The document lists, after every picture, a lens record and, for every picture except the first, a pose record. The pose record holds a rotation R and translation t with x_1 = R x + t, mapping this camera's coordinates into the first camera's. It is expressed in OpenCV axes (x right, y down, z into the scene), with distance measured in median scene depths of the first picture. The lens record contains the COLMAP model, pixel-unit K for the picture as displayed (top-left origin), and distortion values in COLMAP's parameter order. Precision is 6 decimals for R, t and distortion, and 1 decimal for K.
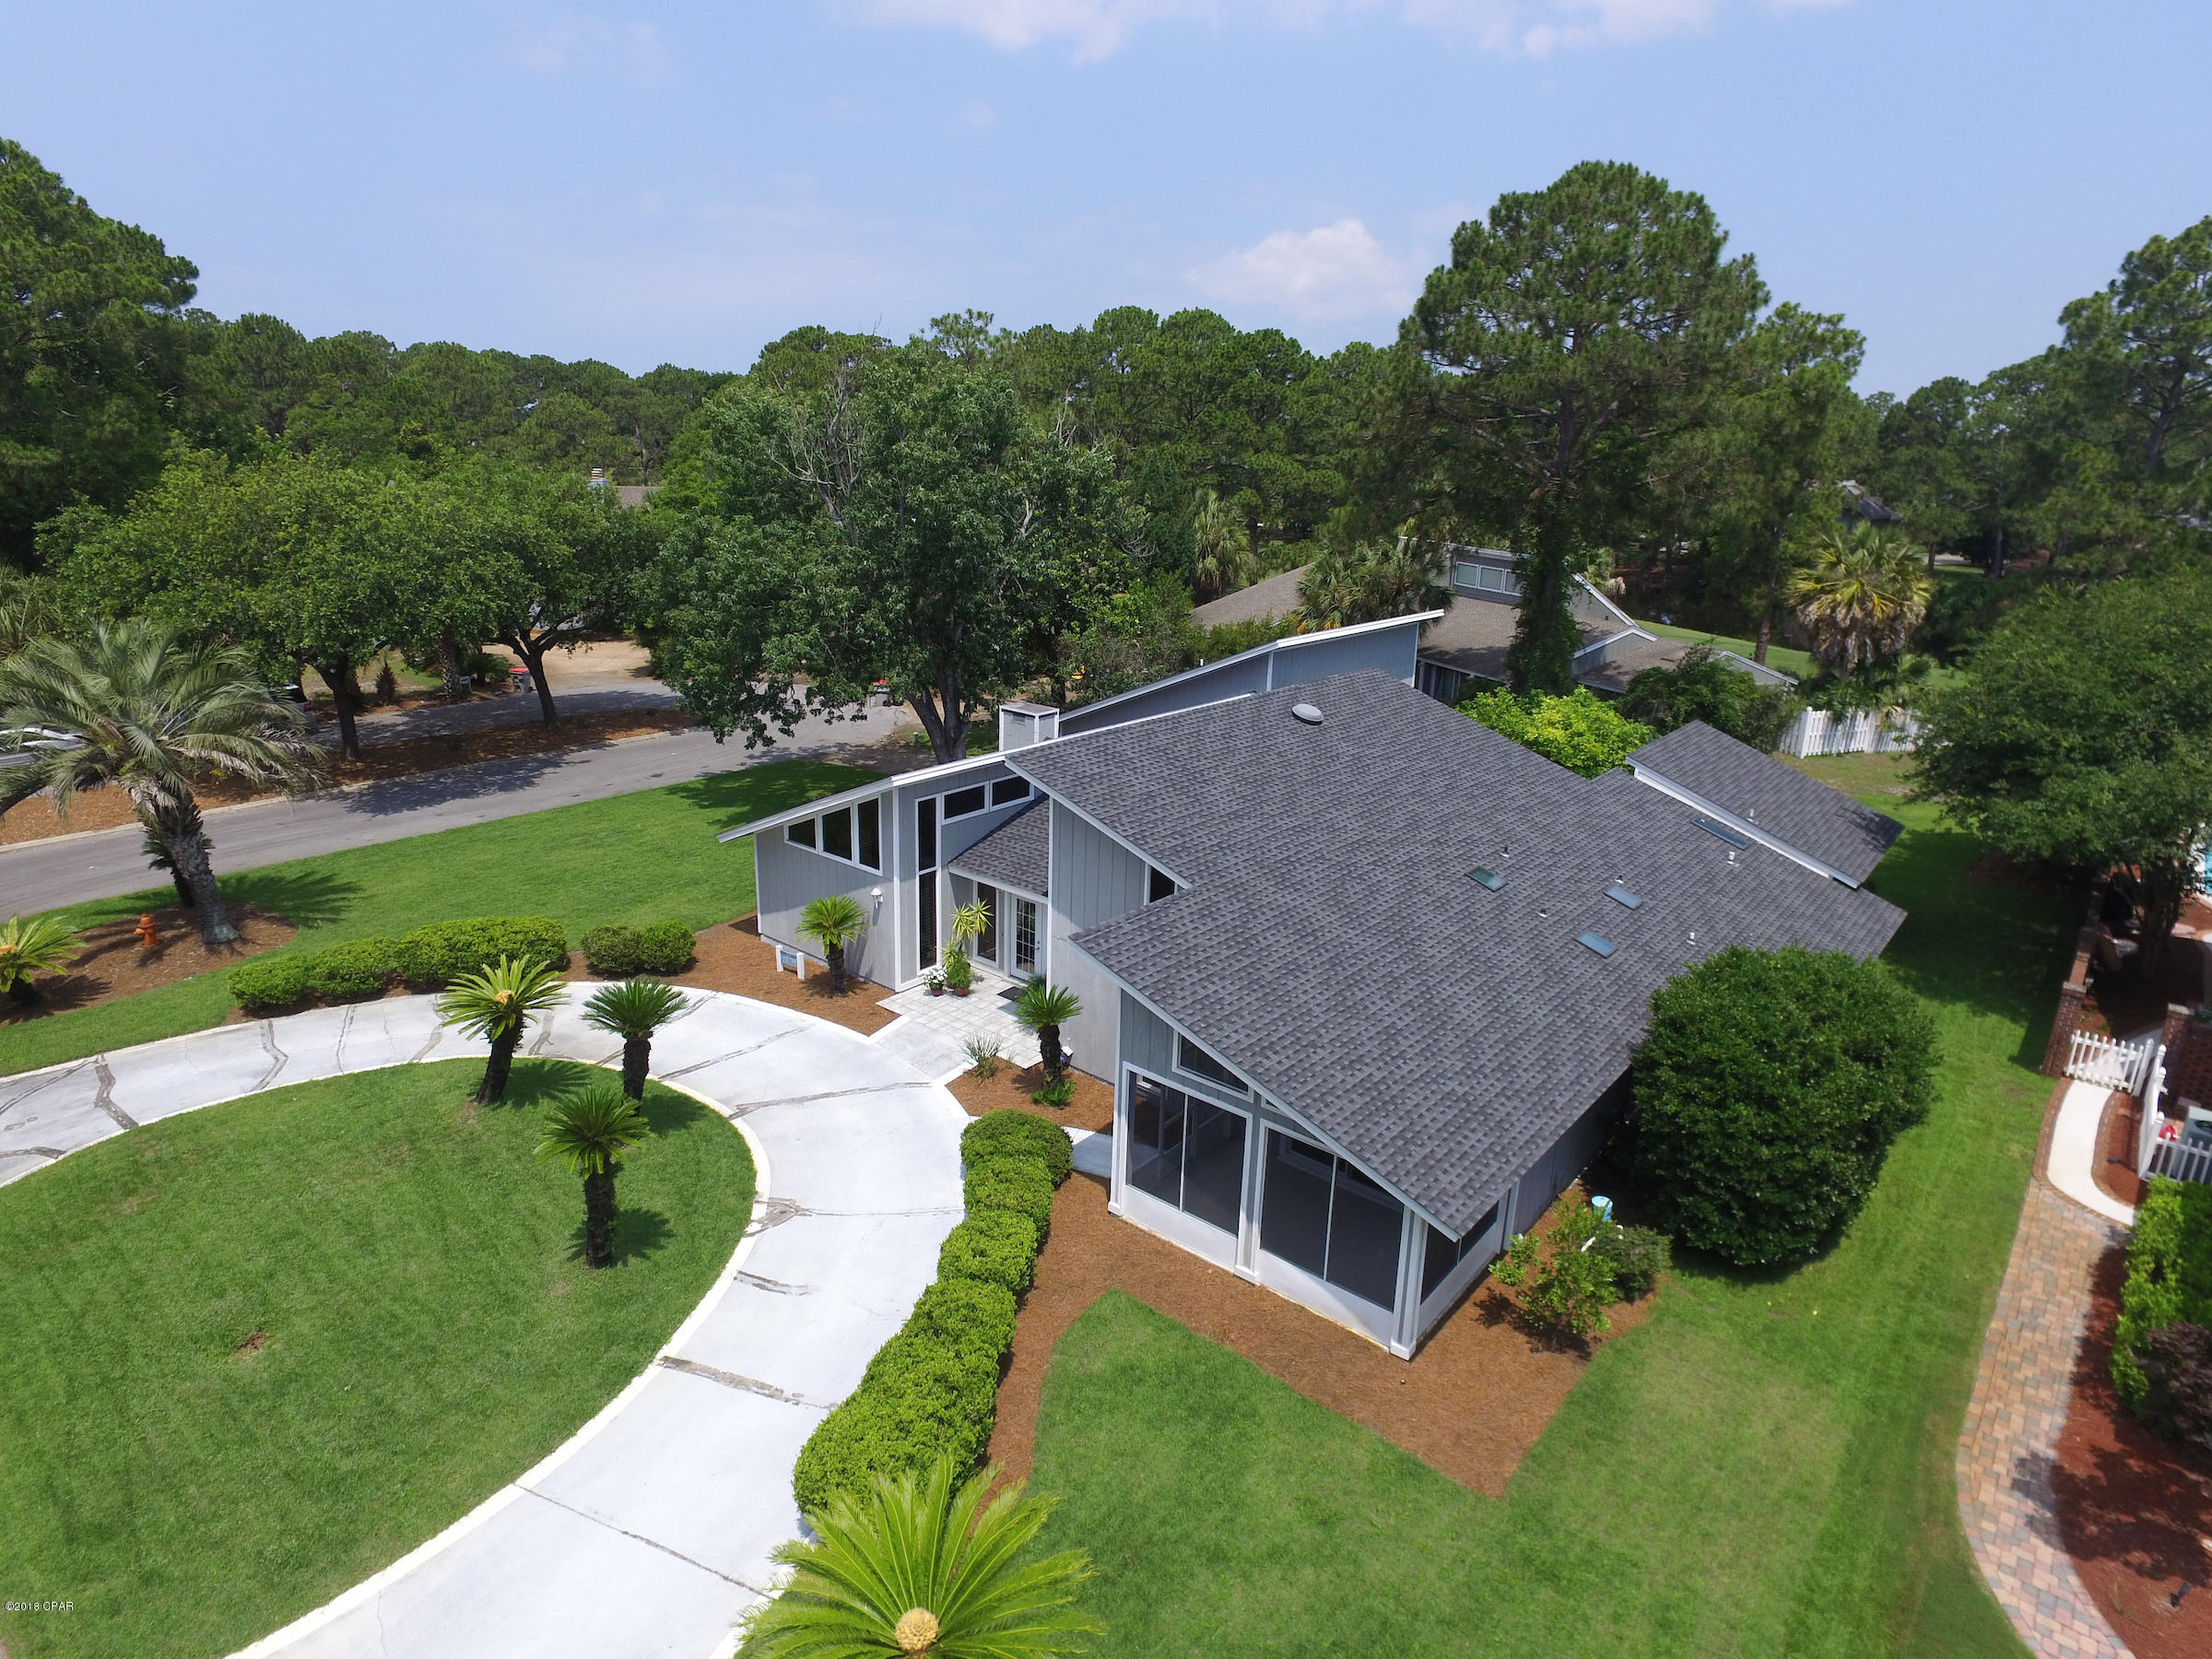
lens RADIAL K [[1275.5, 0, 1097.9], [0, 1275.5, 818.6], [0, 0, 1]] dist [-0.010325, 0.016447]
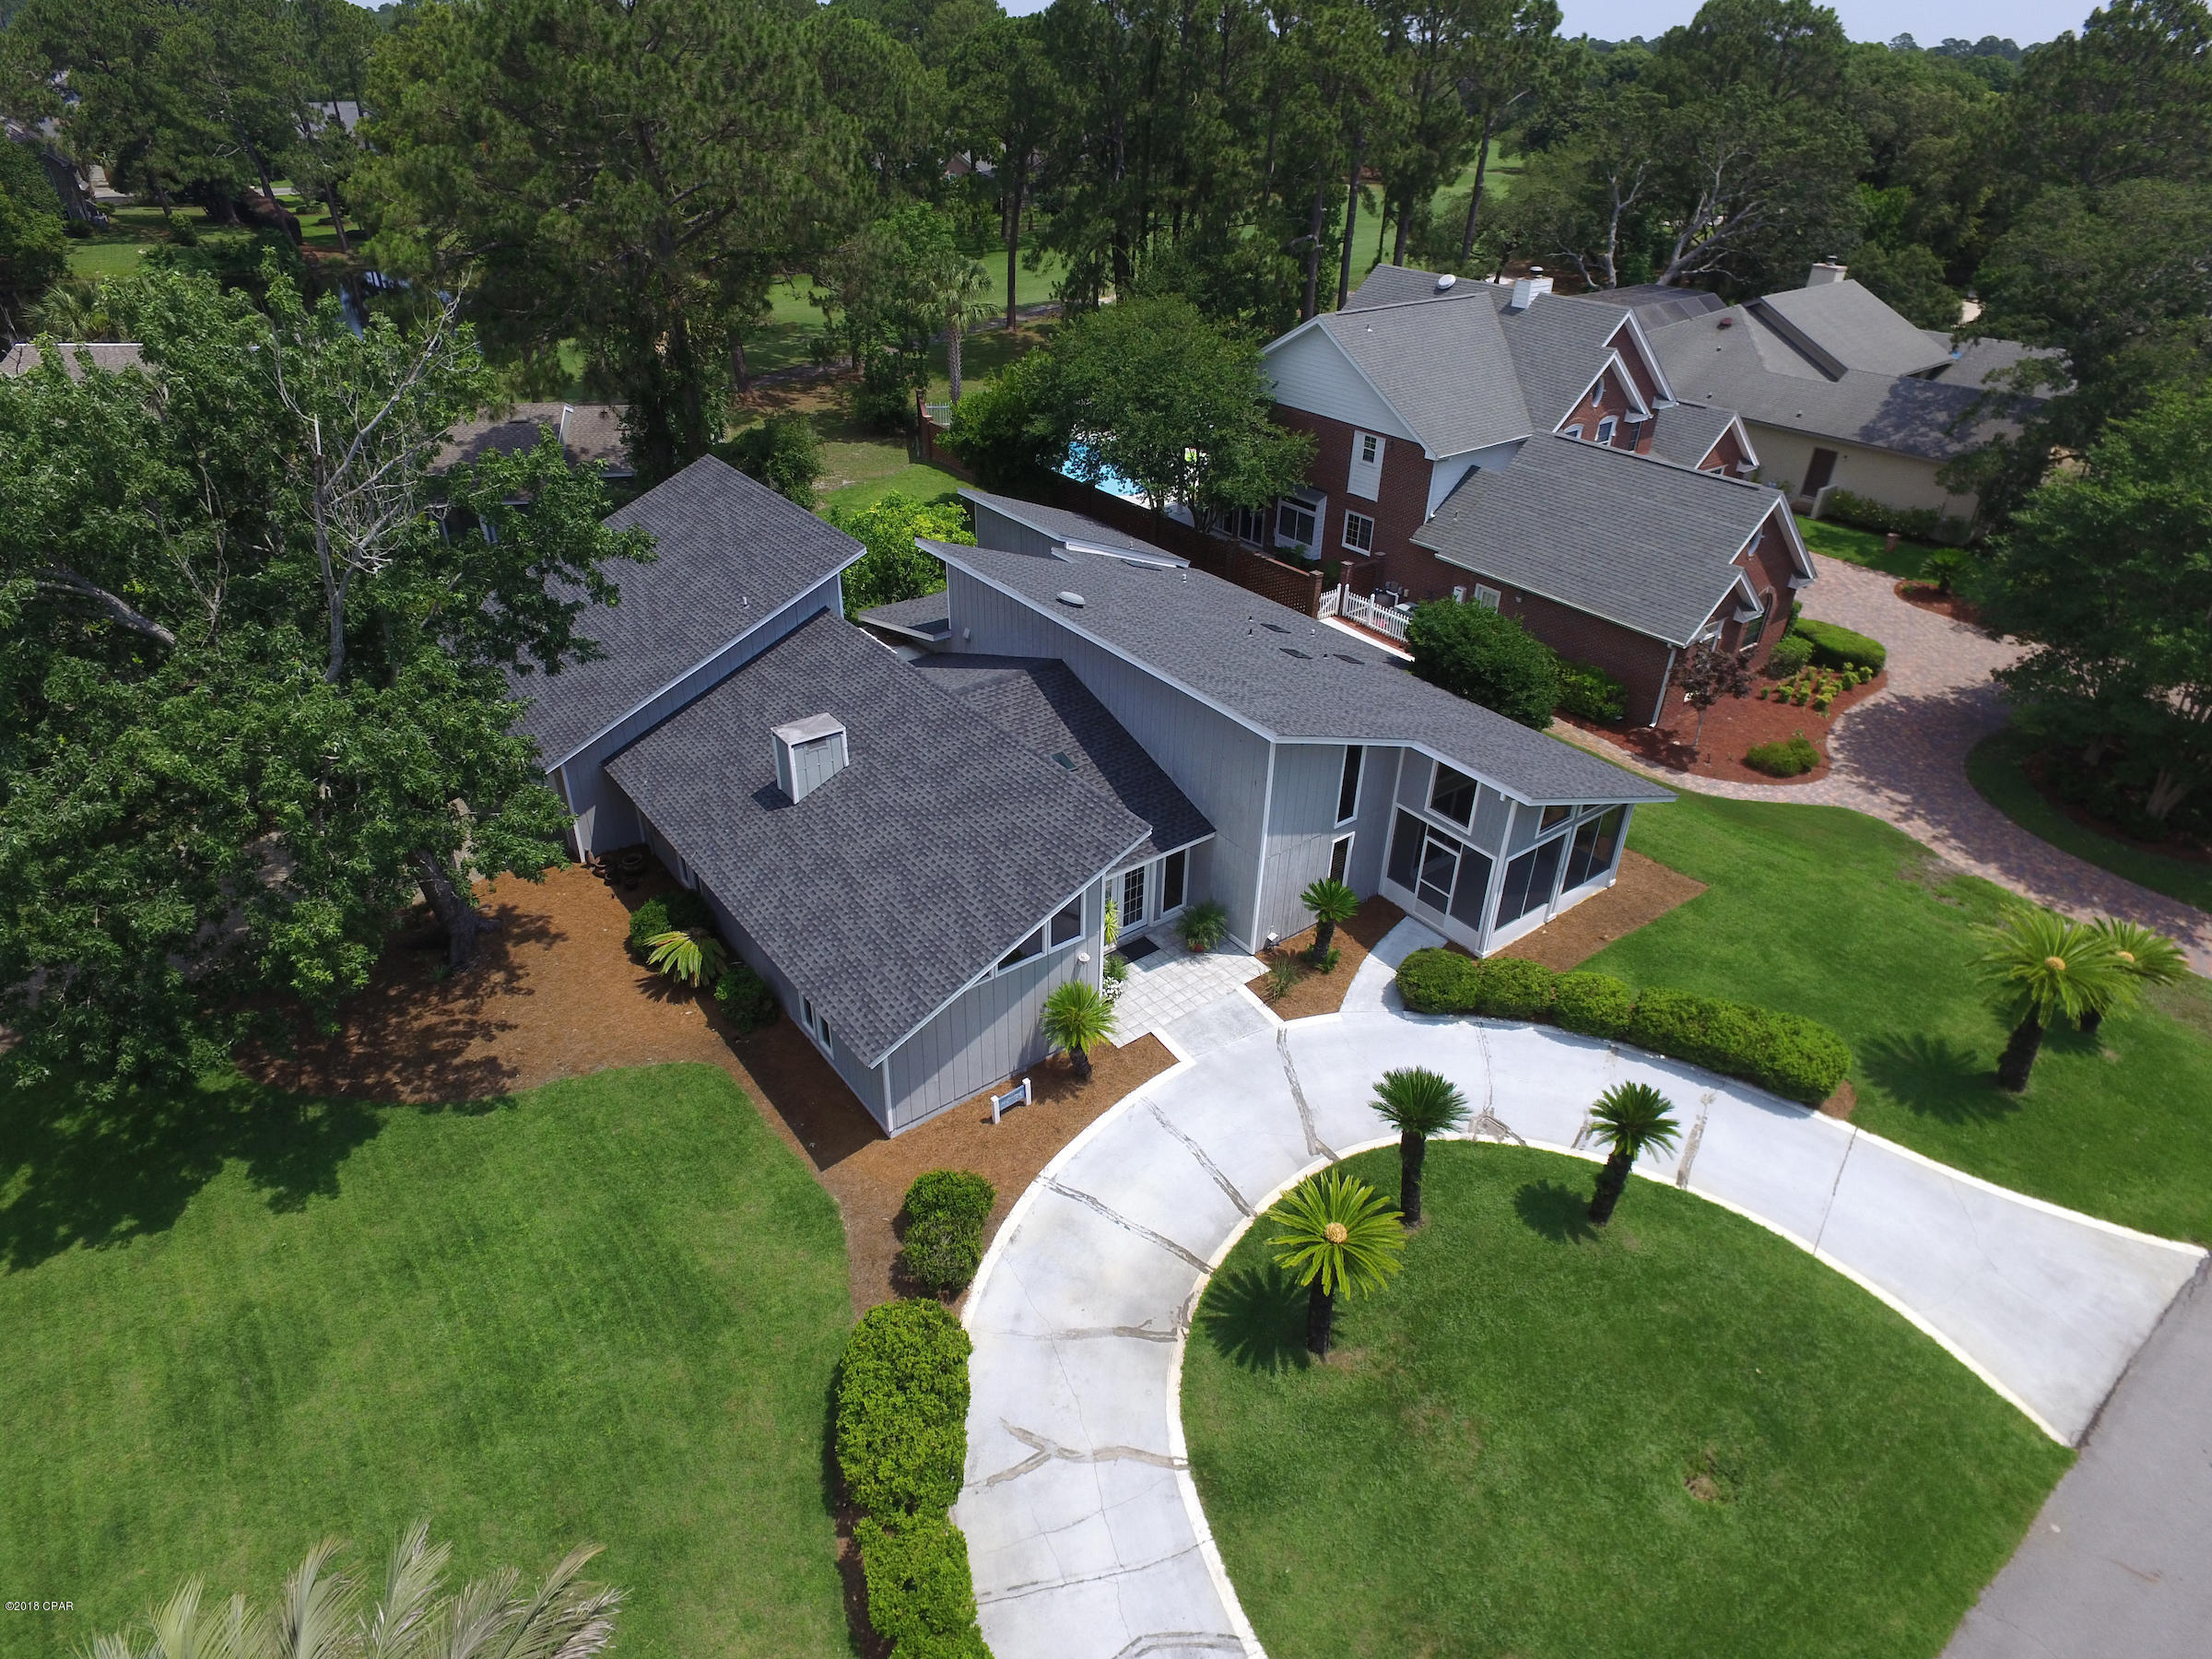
lens RADIAL K [[1275.5, 0, 1100.4], [0, 1275.5, 818.8], [0, 0, 1]] dist [-0.010325, 0.016447]
pose [[0.218776, -0.526750, 0.821384, -0.877159], [0.263515, 0.842393, 0.470036, -0.456953], [-0.939519, 0.113615, 0.323102, 0.681672]]
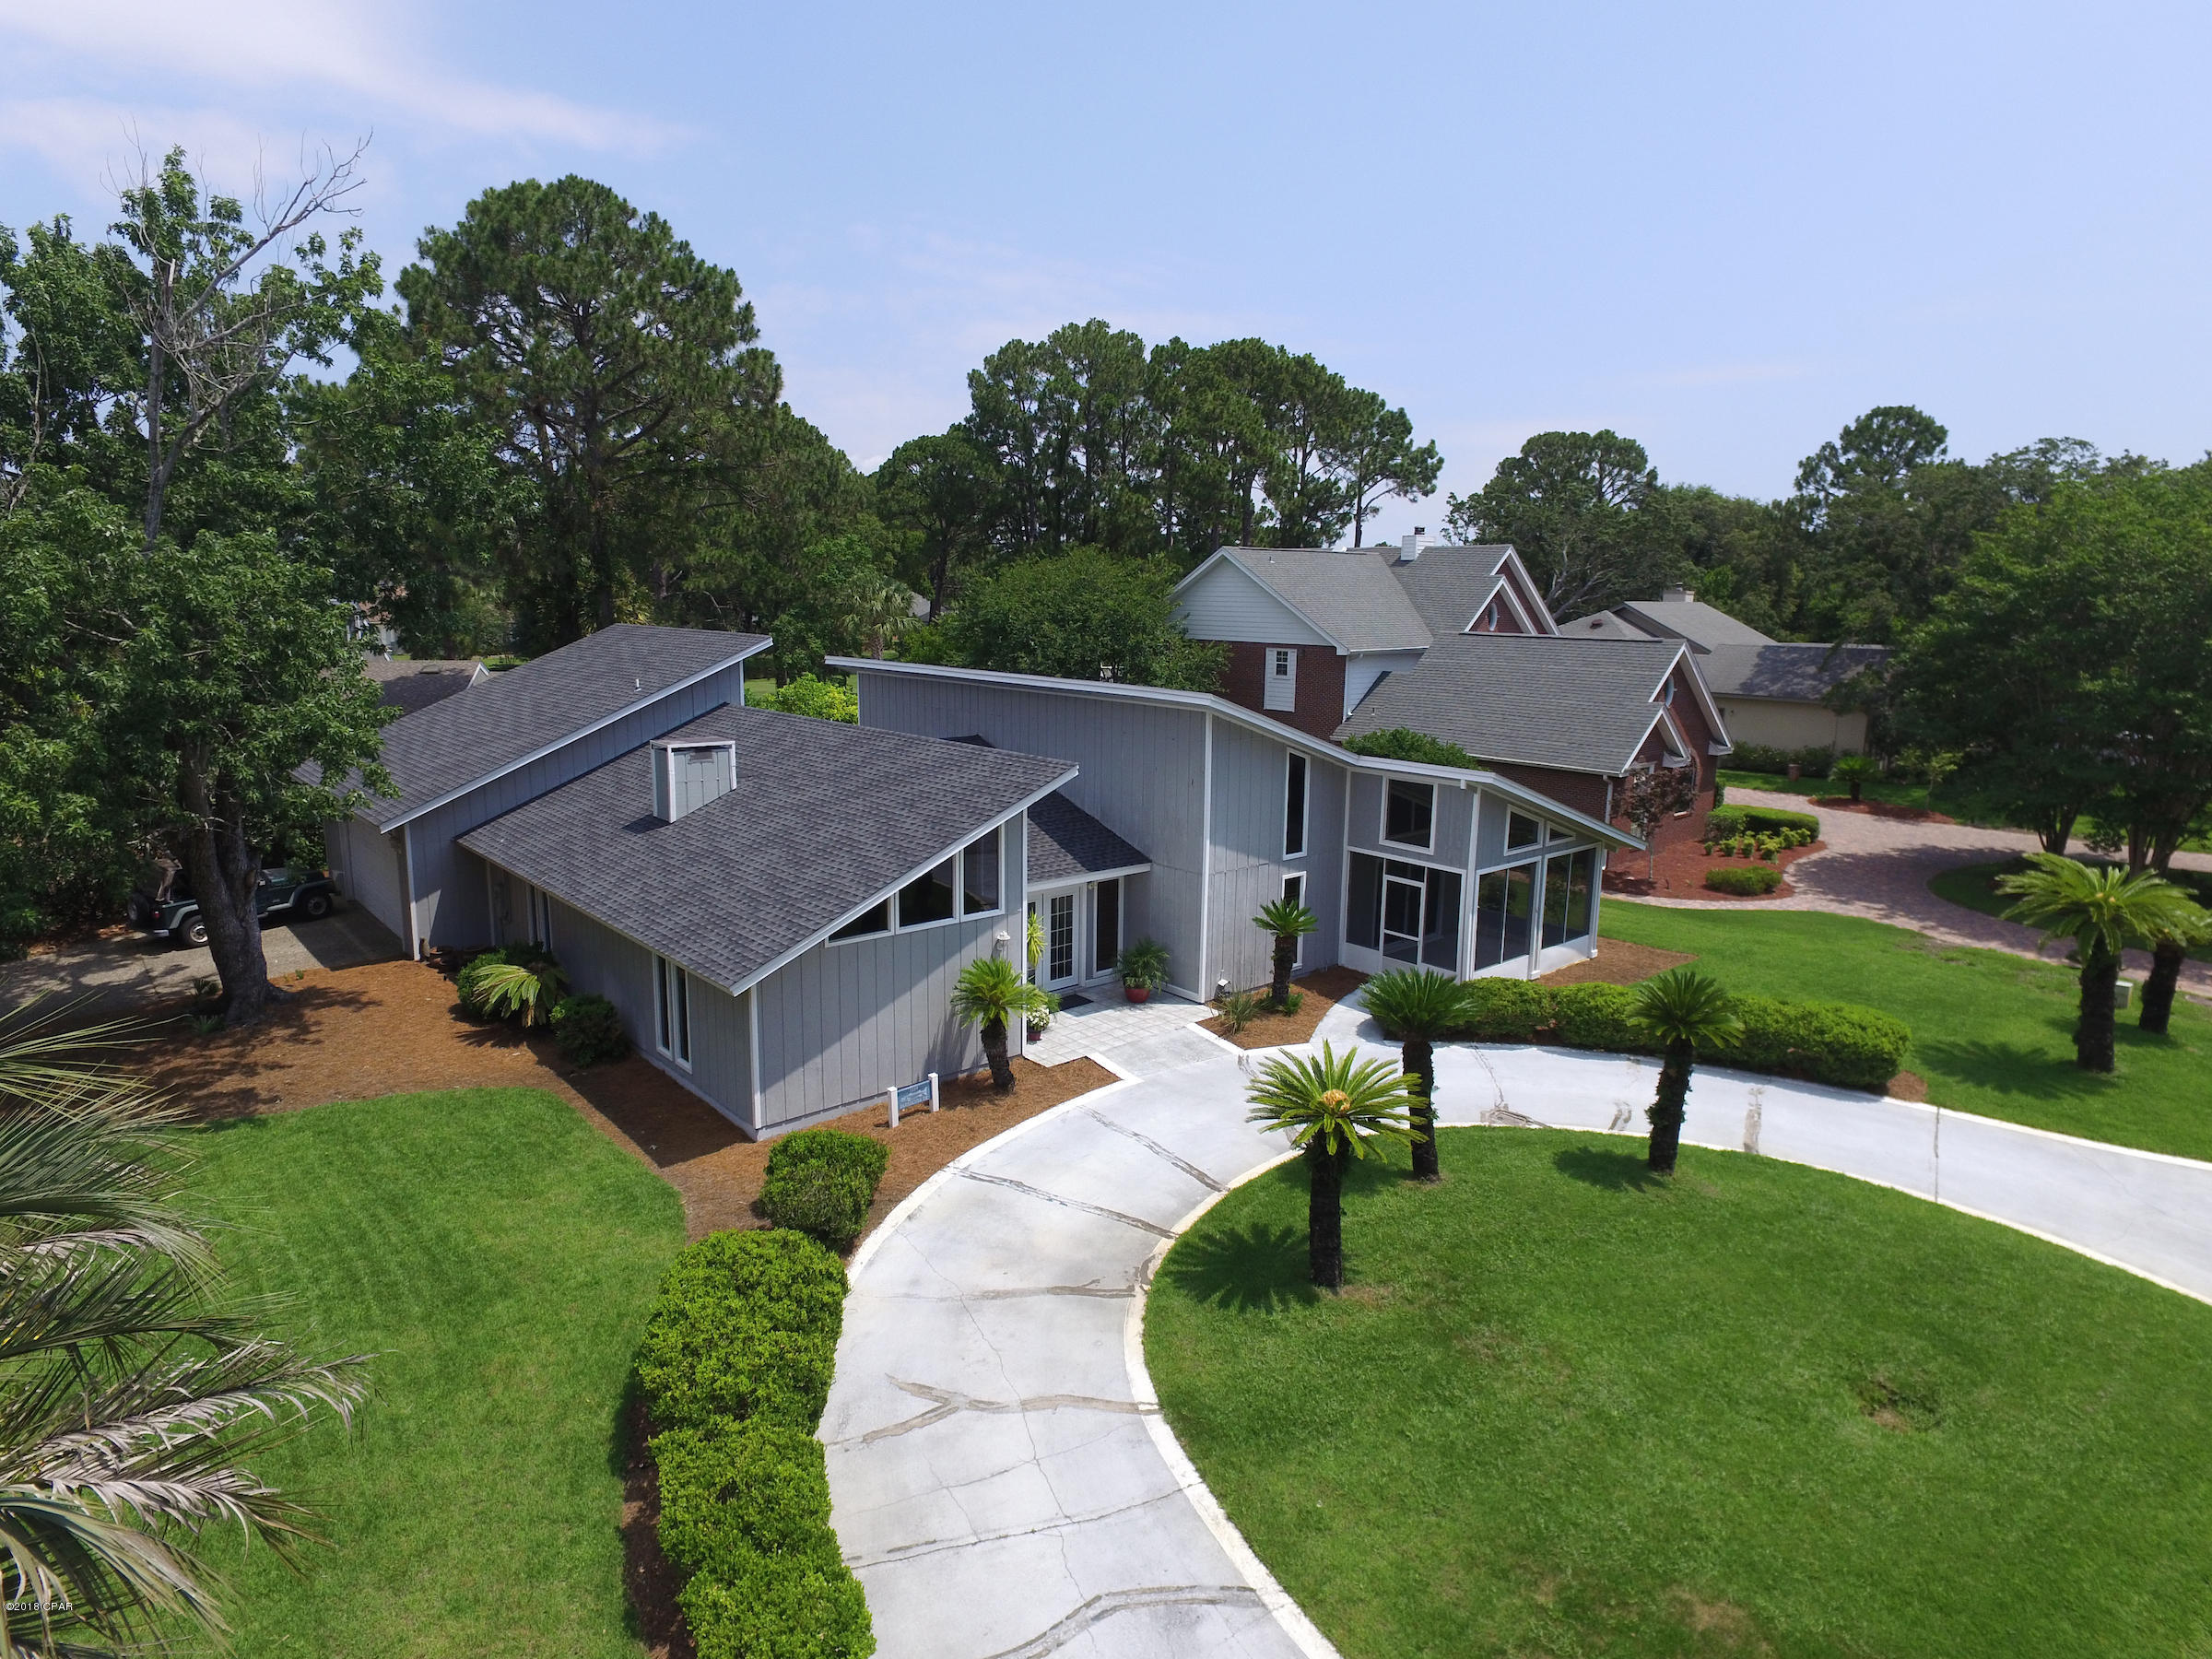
lens RADIAL K [[1275.5, 0, 1100.7], [0, 1275.5, 818.7], [0, 0, 1]] dist [-0.010325, 0.016447]
pose [[0.155038, -0.198792, 0.967701, -0.902565], [0.272483, 0.950153, 0.151532, -0.112047], [-0.949587, 0.240189, 0.201477, 0.772237]]
